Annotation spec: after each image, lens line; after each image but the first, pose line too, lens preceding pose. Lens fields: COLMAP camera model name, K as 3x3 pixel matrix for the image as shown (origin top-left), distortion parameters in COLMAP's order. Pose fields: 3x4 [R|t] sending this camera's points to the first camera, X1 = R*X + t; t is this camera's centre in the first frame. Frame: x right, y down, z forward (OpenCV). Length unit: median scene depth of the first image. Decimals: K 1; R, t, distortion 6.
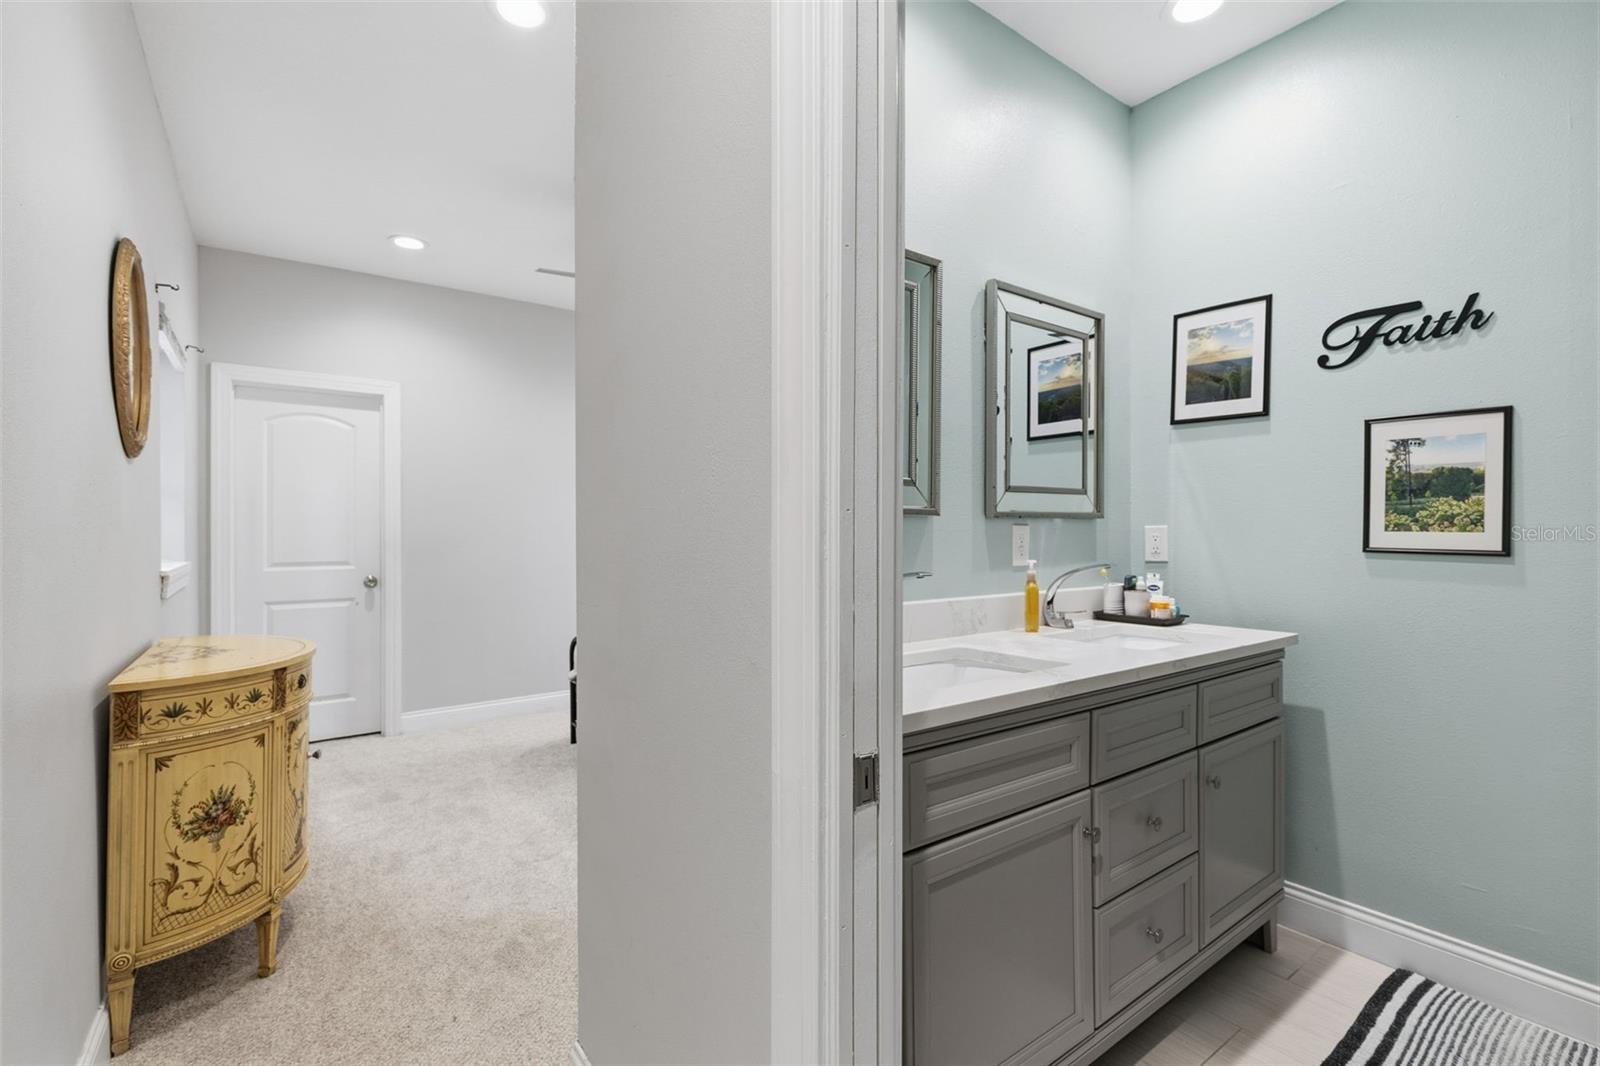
lens RADIAL K [[714.7, 0, 803.2], [0, 714.7, 532.3], [0, 0, 1]] dist [0.003513, -0.000617]
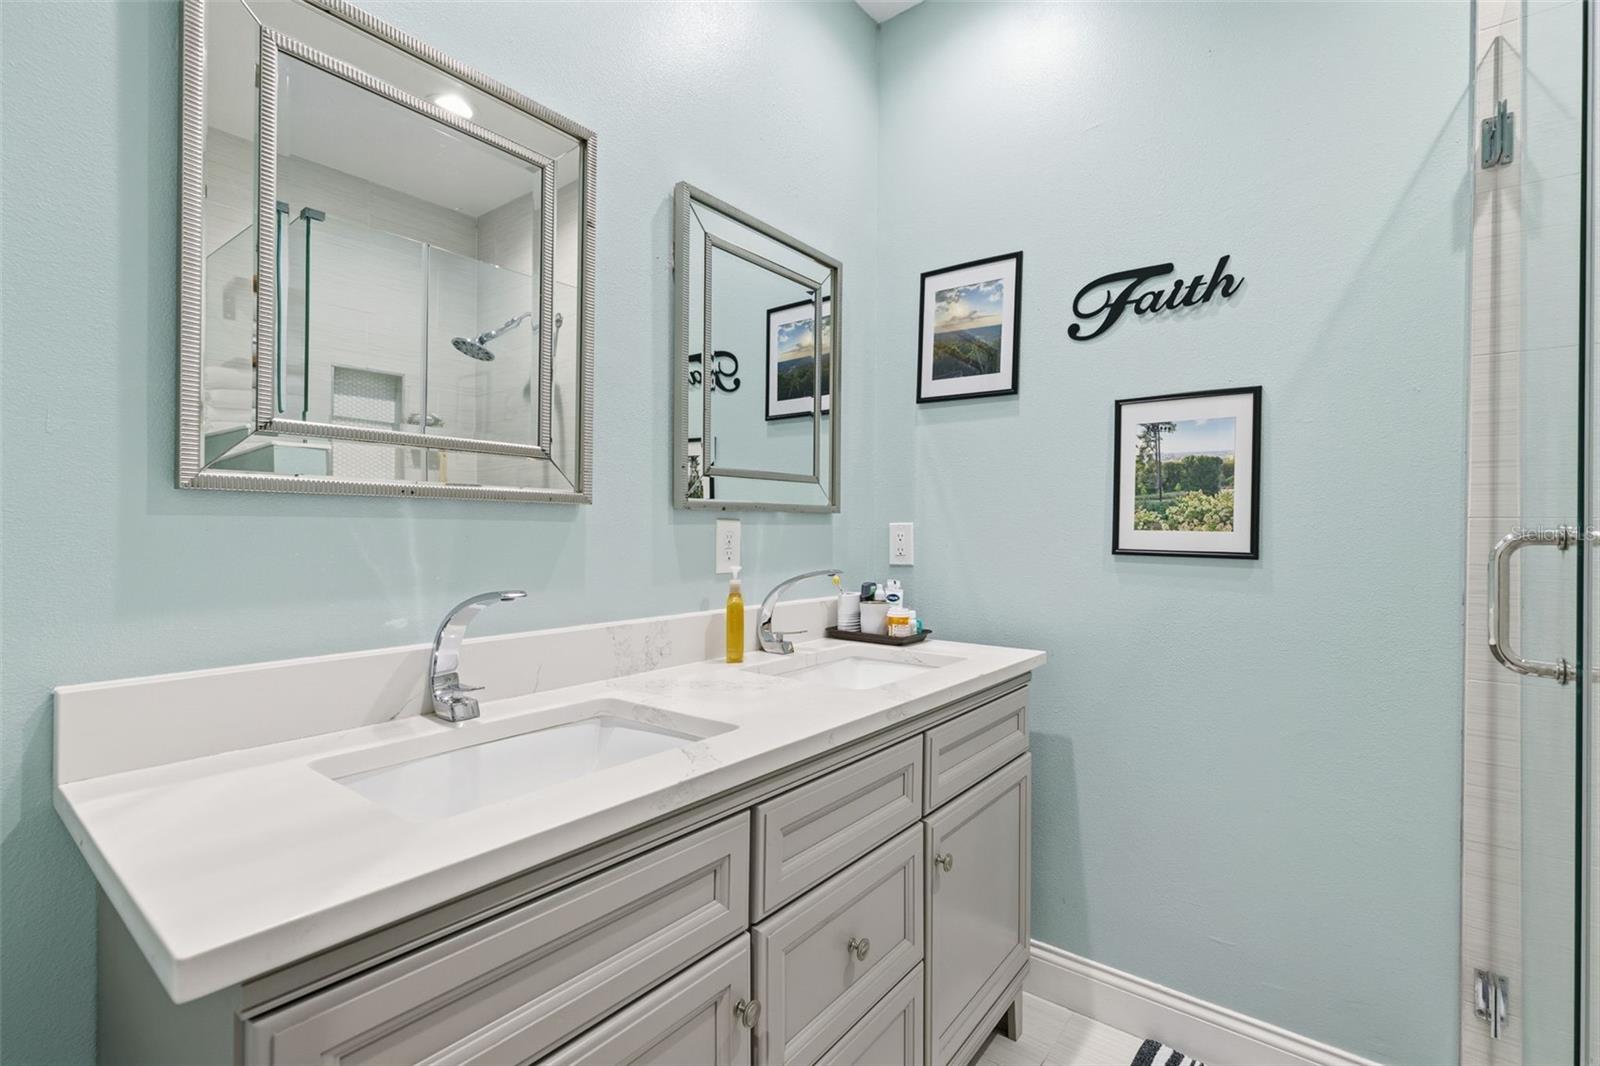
lens RADIAL K [[720.0, 0, 800.0], [0, 720.0, 533.0], [0, 0, 1]] dist [0.021616, -0.012513]
pose [[0.965538, 0.004363, 0.260226, 0.192657], [-0.004692, 0.999989, 0.000640, 0.003266], [-0.260220, -0.001839, 0.965548, 0.258739]]
